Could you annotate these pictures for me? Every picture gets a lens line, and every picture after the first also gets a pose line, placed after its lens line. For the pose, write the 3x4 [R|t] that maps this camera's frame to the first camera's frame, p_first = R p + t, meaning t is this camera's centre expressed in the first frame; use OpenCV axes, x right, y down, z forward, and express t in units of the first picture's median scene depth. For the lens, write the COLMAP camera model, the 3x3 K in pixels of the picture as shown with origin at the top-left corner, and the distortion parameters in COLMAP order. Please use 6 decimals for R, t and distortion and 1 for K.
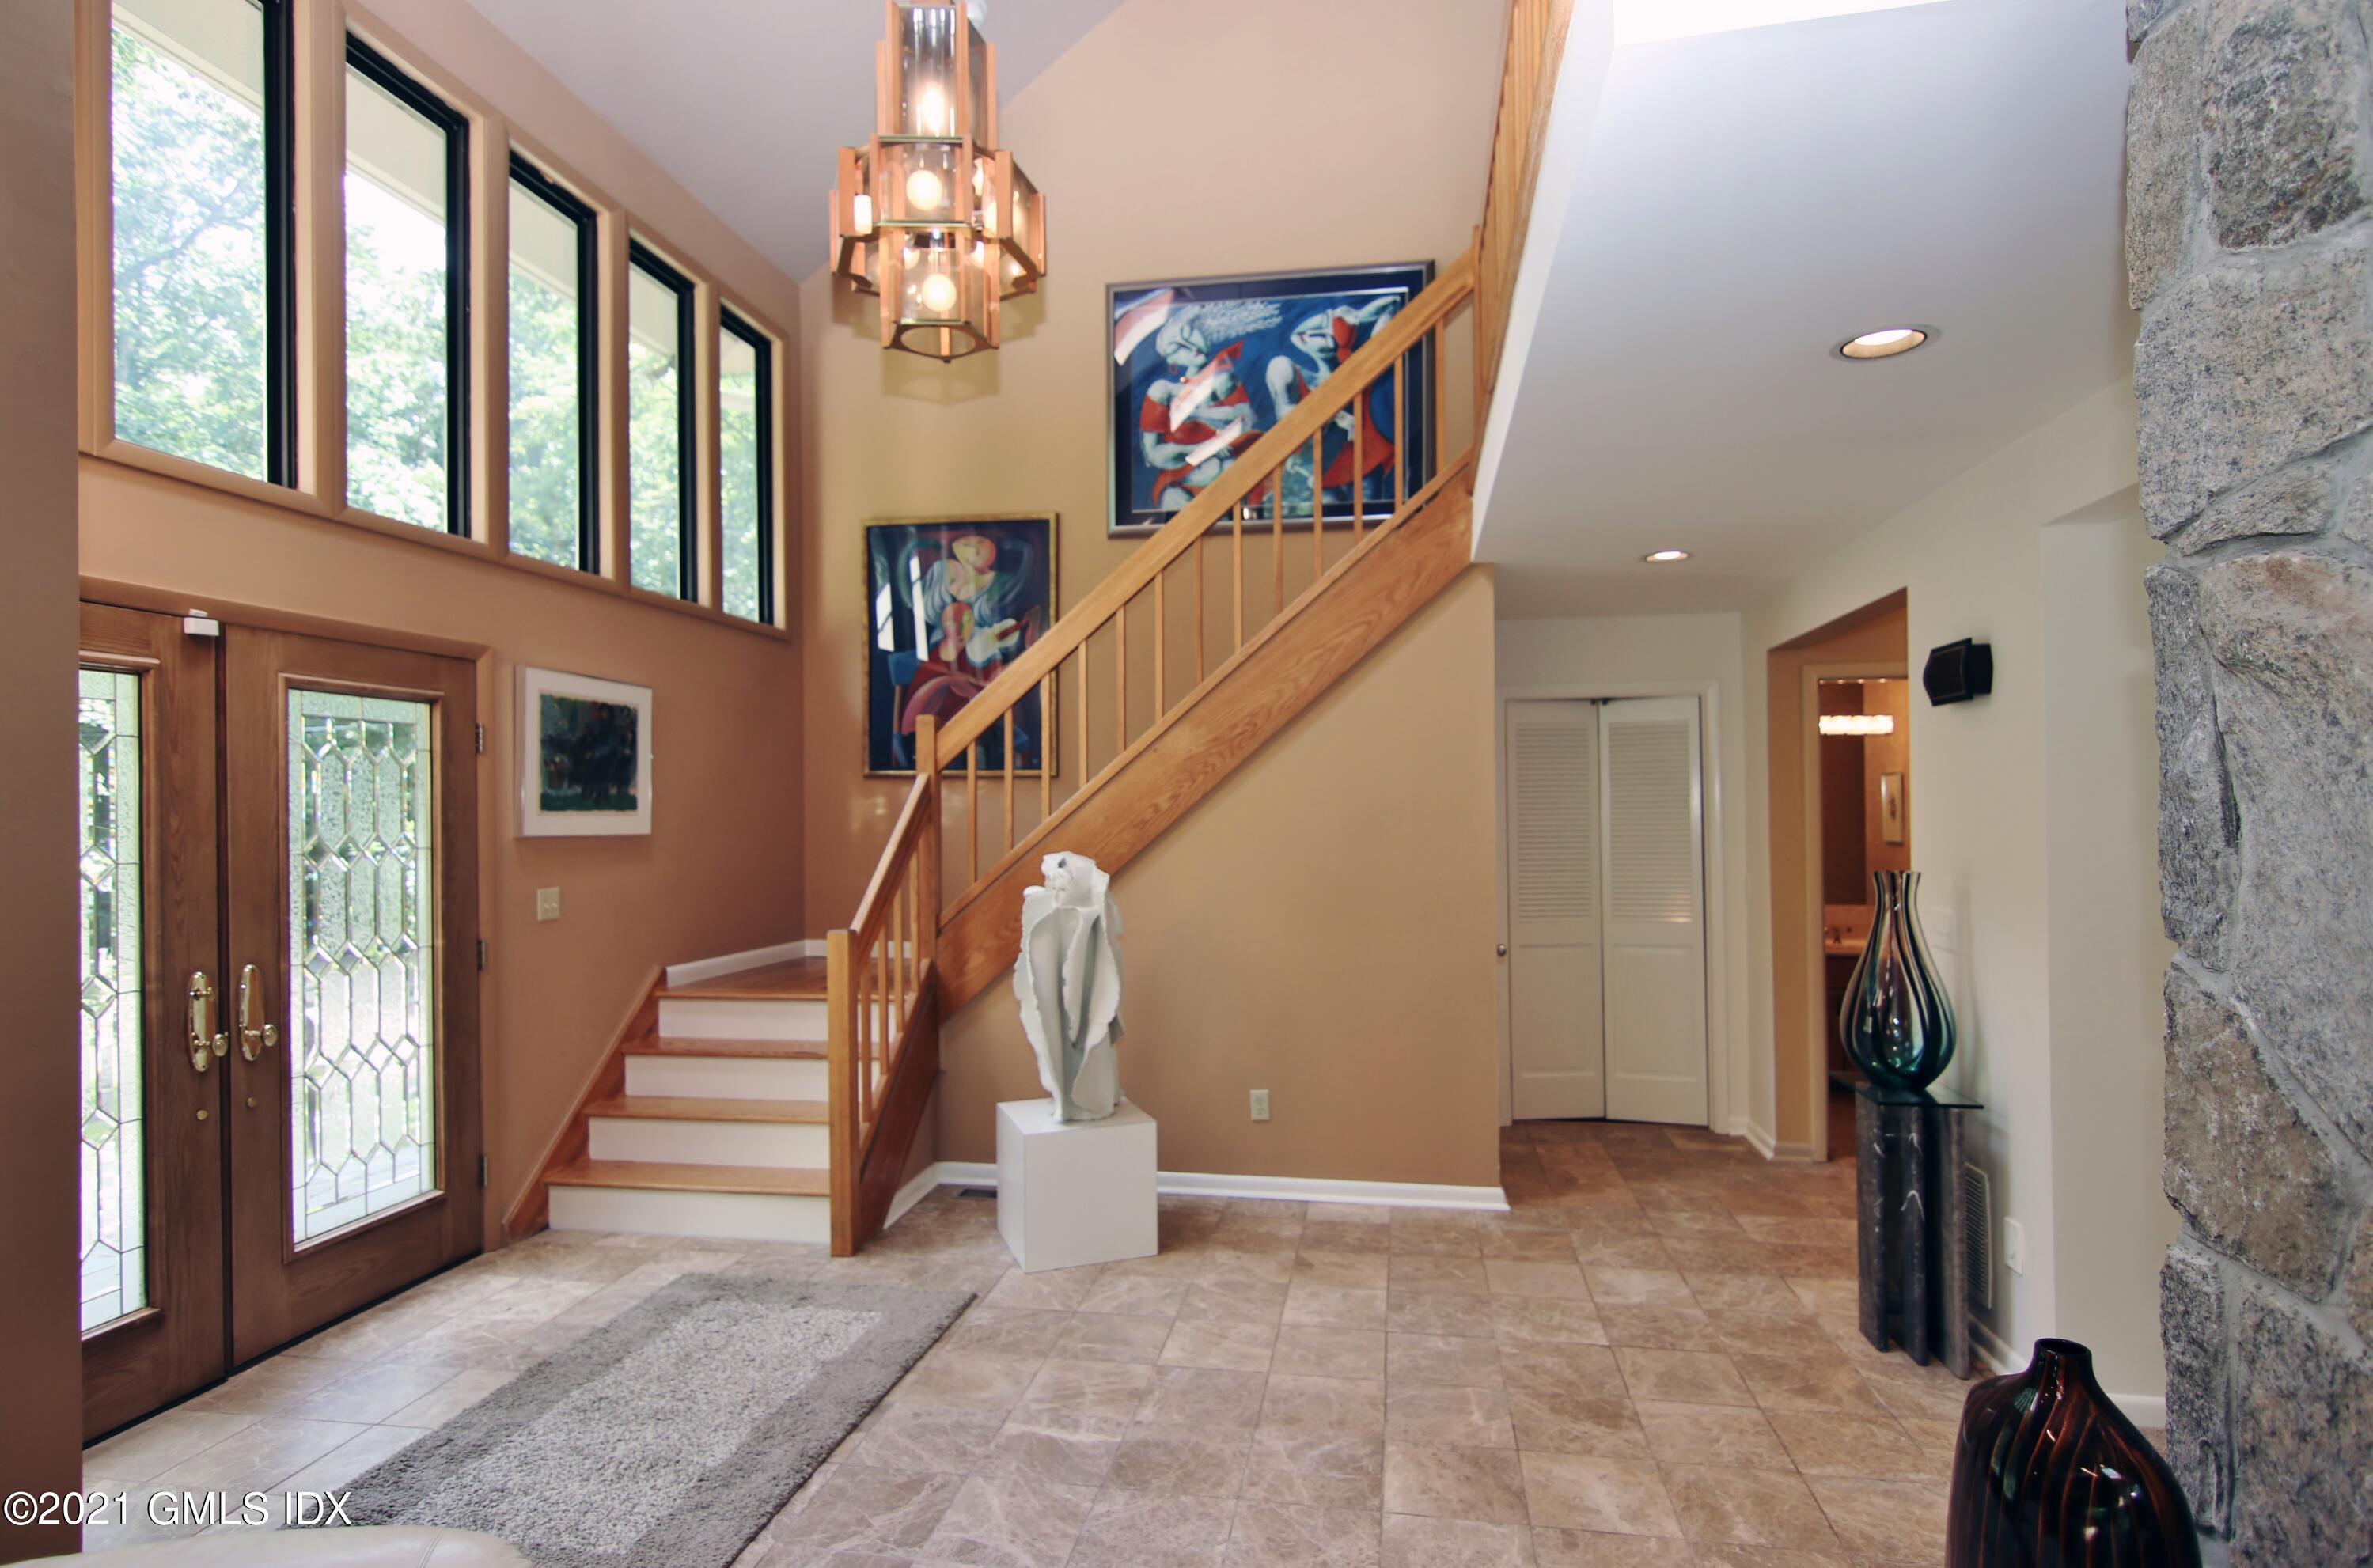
lens RADIAL K [[1225.1, 0, 1201.7], [0, 1225.1, 805.4], [0, 0, 1]] dist [0.000057, 0.000482]
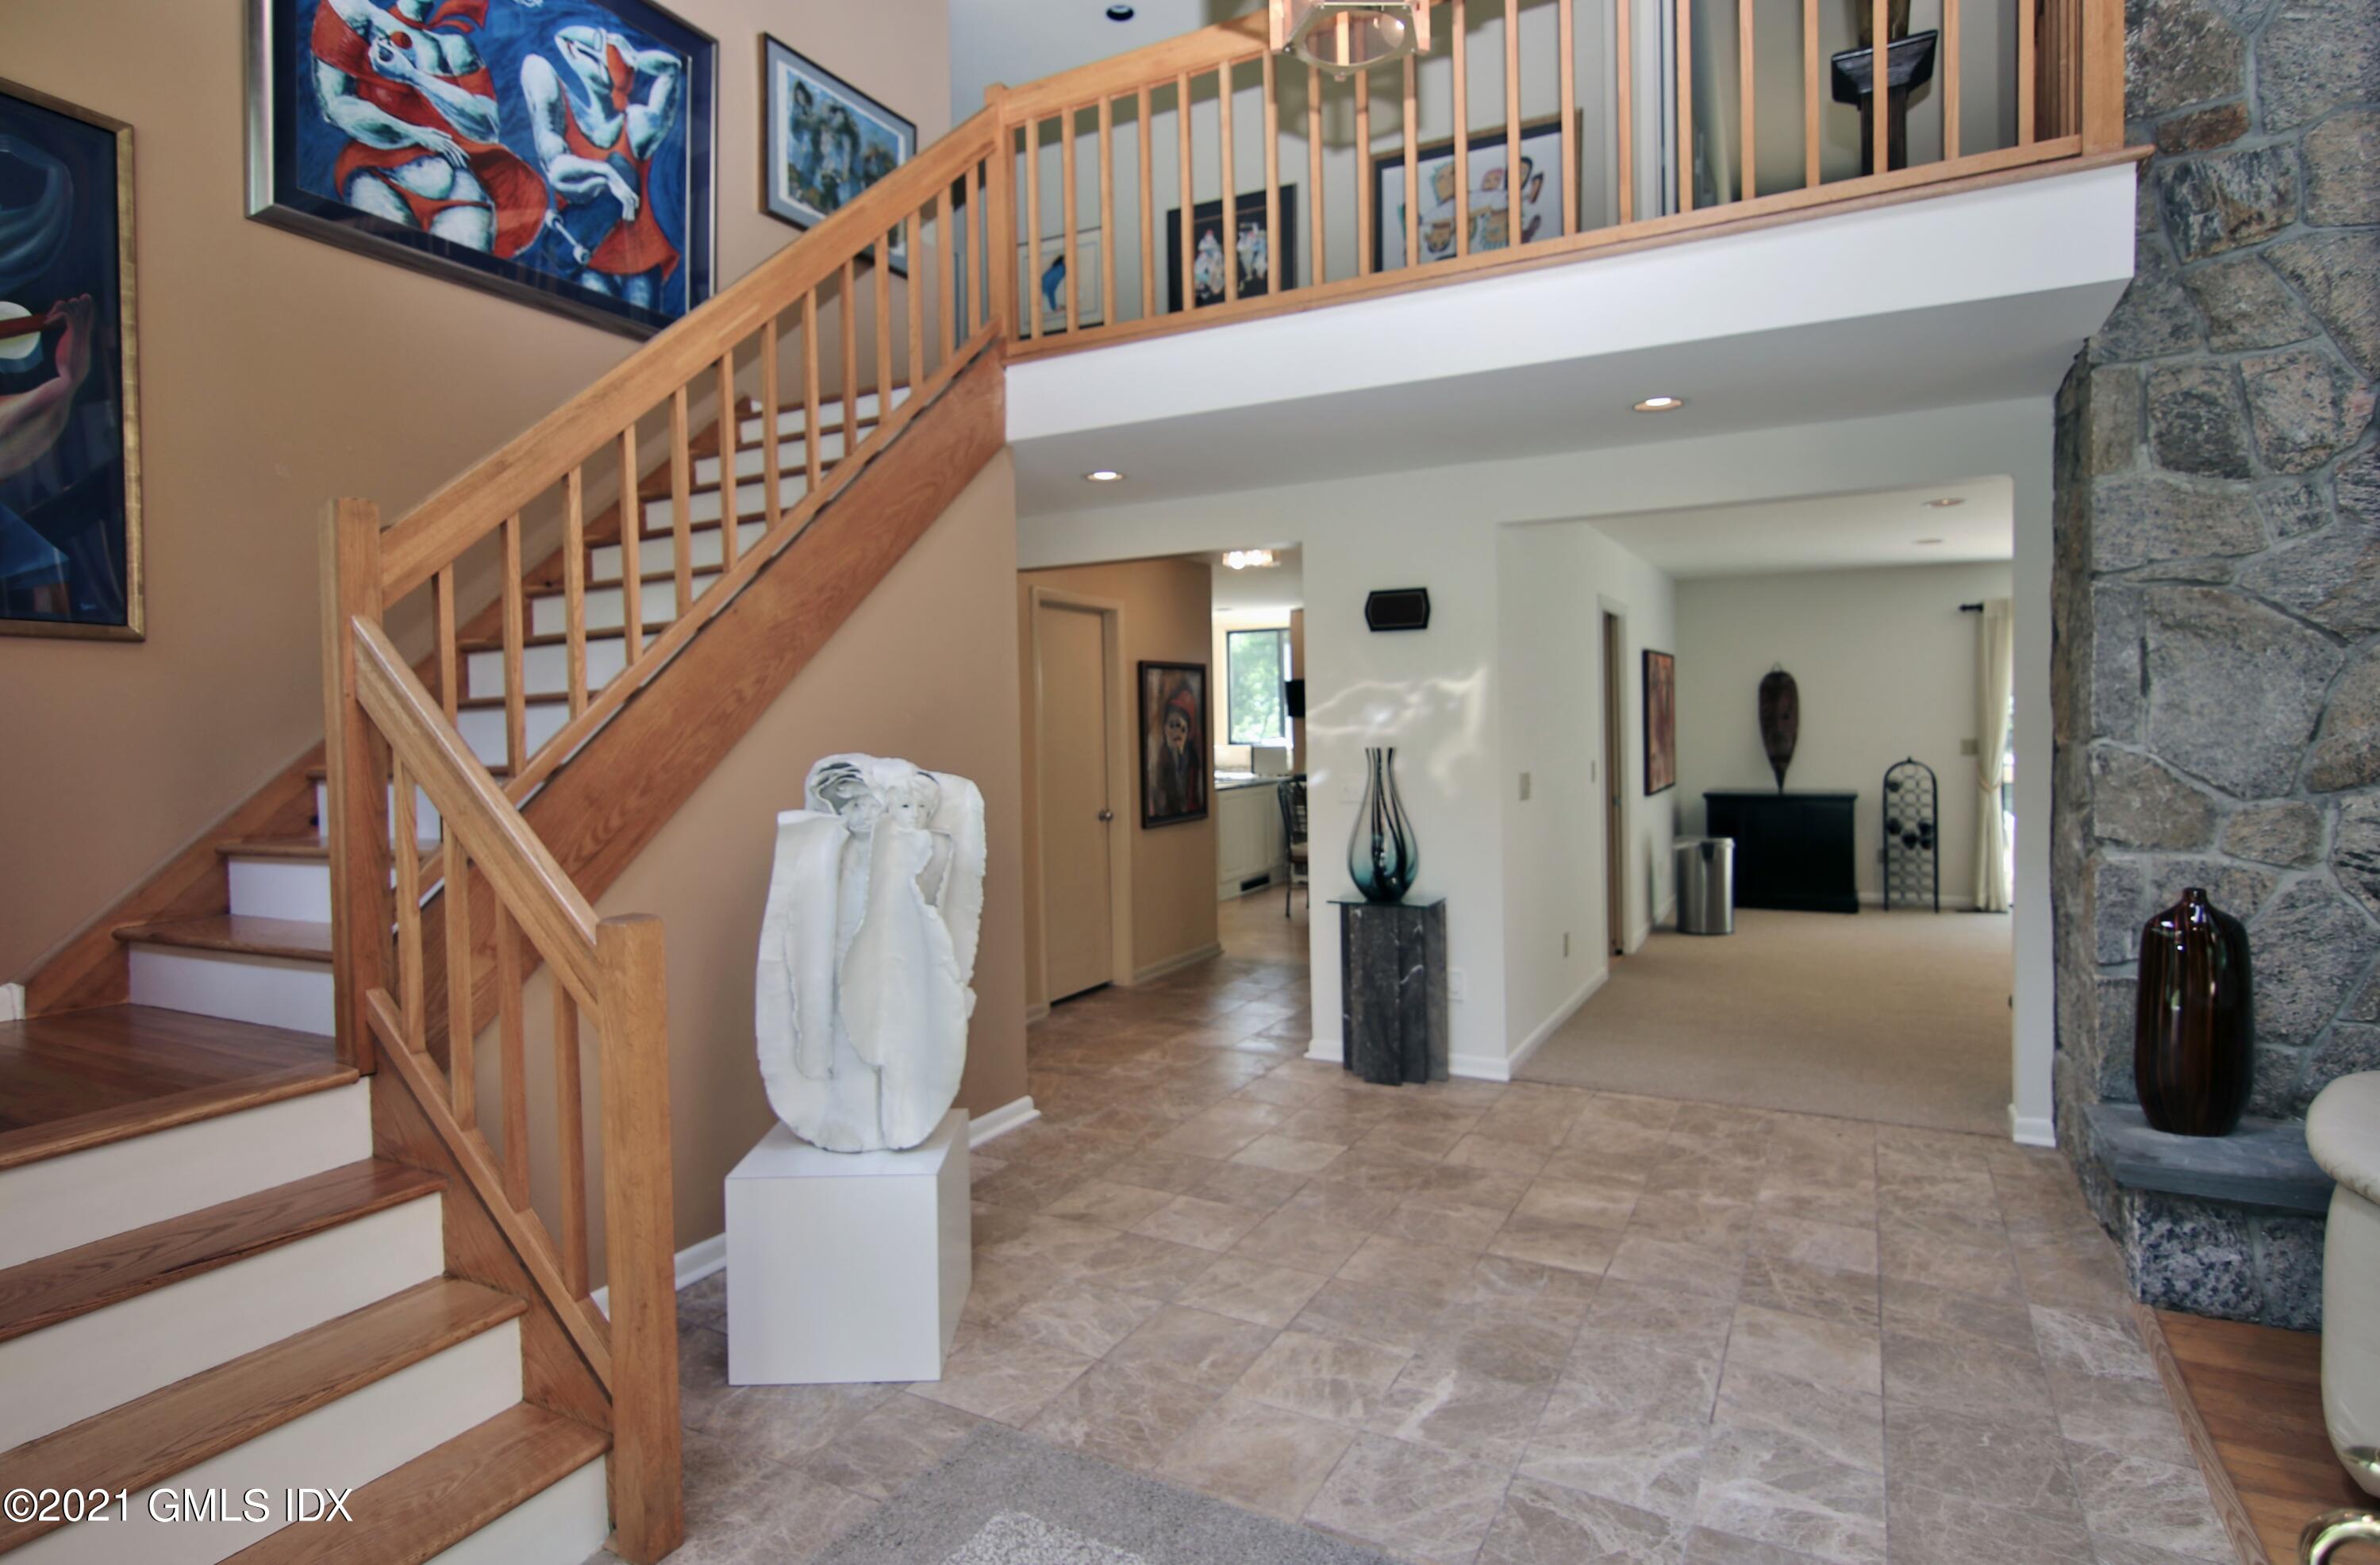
lens RADIAL K [[1228.9, 0, 1177.0], [0, 1228.9, 745.9], [0, 0, 1]] dist [0.000057, 0.000482]
pose [[0.328404, -0.013354, 0.944443, -0.855373], [0.008845, 0.999900, 0.011062, 0.034960], [-0.944496, 0.004721, 0.328489, 0.768933]]
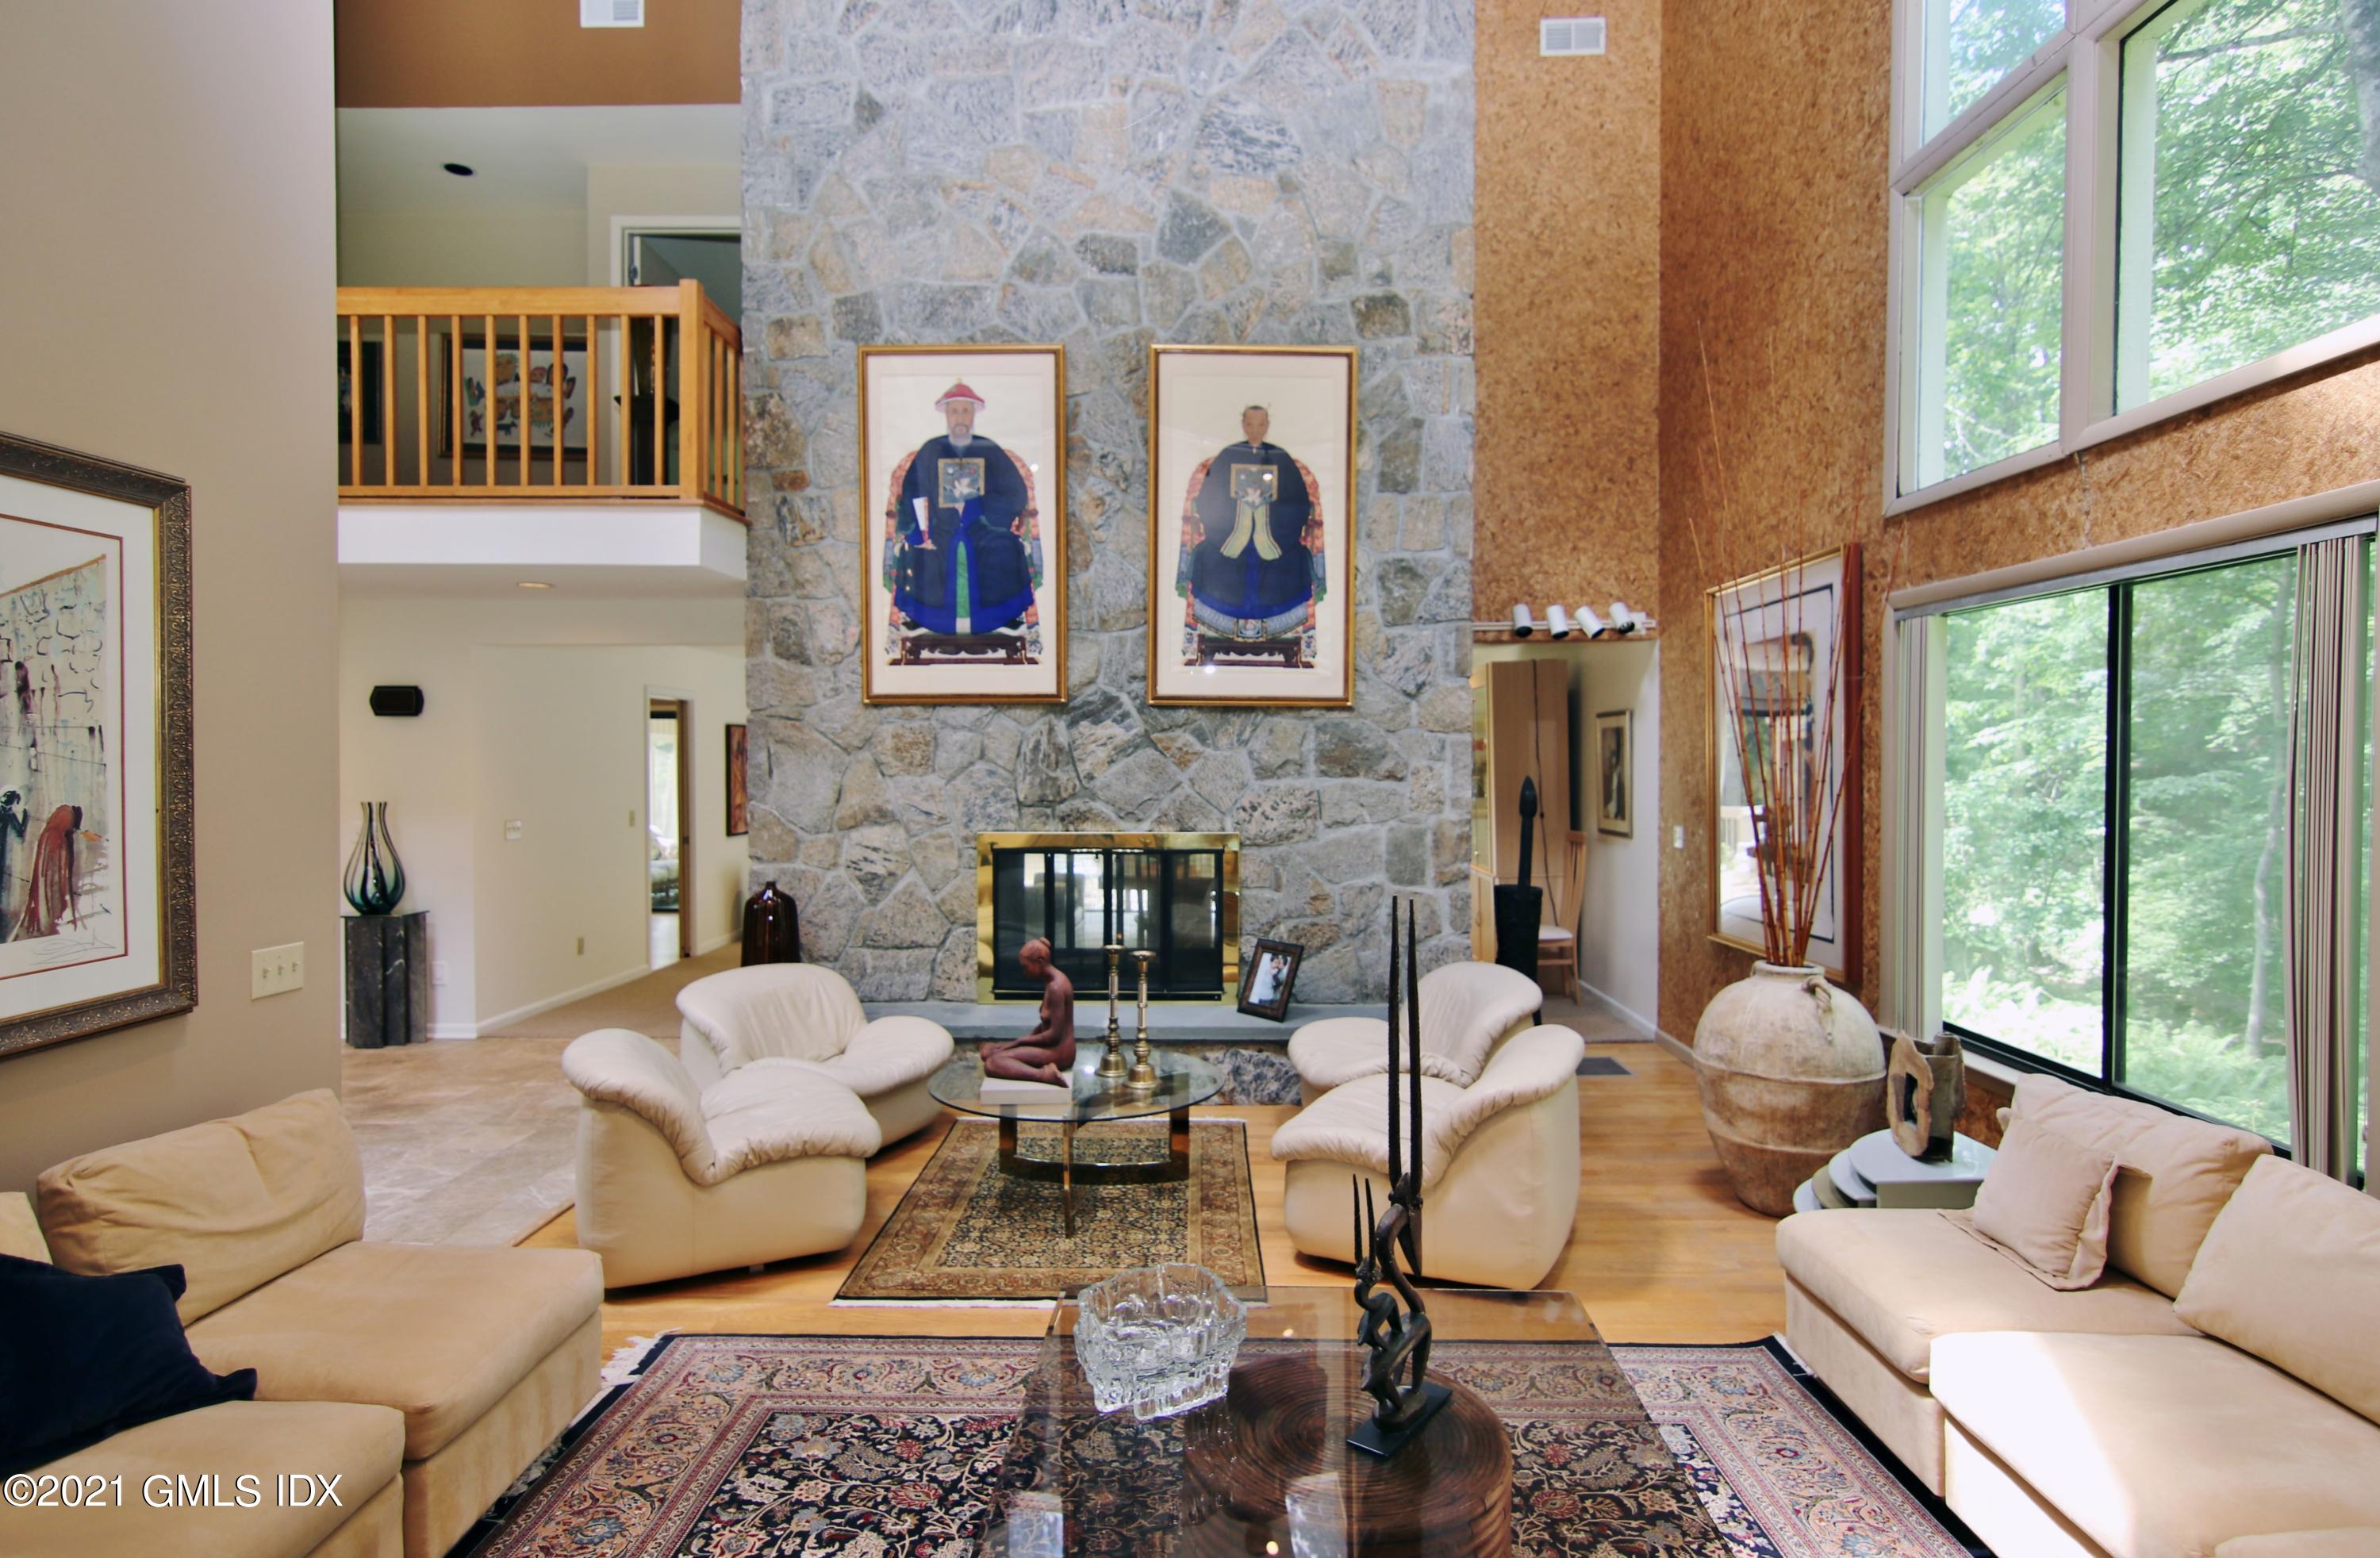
lens RADIAL K [[1220.9, 0, 1203.7], [0, 1220.9, 777.6], [0, 0, 1]] dist [-0.014709, -0.002721]
pose [[-0.167434, -0.002816, 0.985879, -1.537500], [-0.006438, 0.999978, 0.001763, 0.004540], [-0.985862, -0.006052, -0.167449, 0.043761]]
